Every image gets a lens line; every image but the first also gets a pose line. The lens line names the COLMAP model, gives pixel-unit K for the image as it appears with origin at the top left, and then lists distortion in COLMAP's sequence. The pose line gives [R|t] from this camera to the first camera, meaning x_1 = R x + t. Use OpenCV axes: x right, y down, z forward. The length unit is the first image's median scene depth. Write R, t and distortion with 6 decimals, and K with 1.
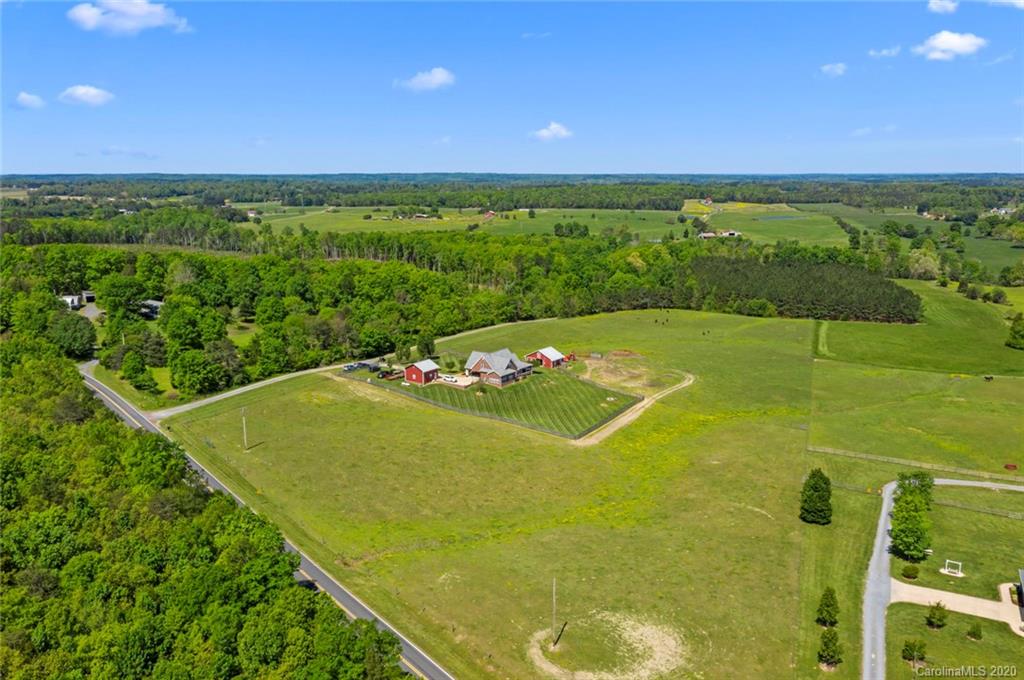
lens RADIAL K [[823.5, 0, 512.0], [0, 823.5, 340.0], [0, 0, 1]] dist [0.006668, 0.002649]
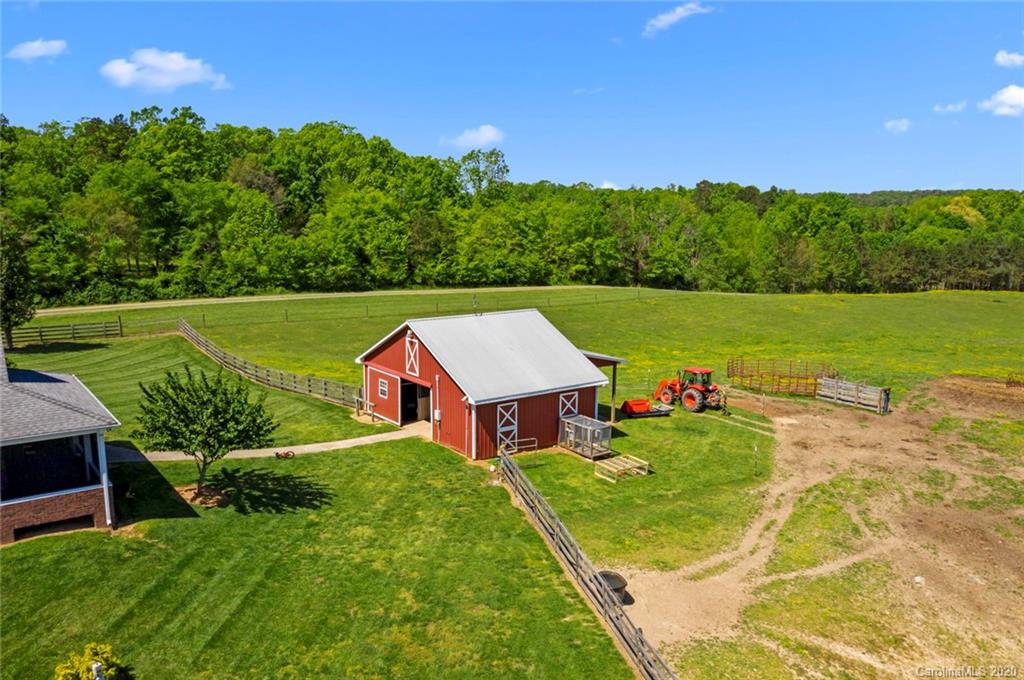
lens RADIAL K [[823.5, 0, 512.0], [0, 823.5, 340.0], [0, 0, 1]] dist [0.006668, 0.002649]
pose [[0.951440, 0.053993, -0.303061, 0.069847], [-0.064355, 0.997631, -0.024300, 0.013684], [0.301031, 0.042623, 0.952661, 0.657790]]
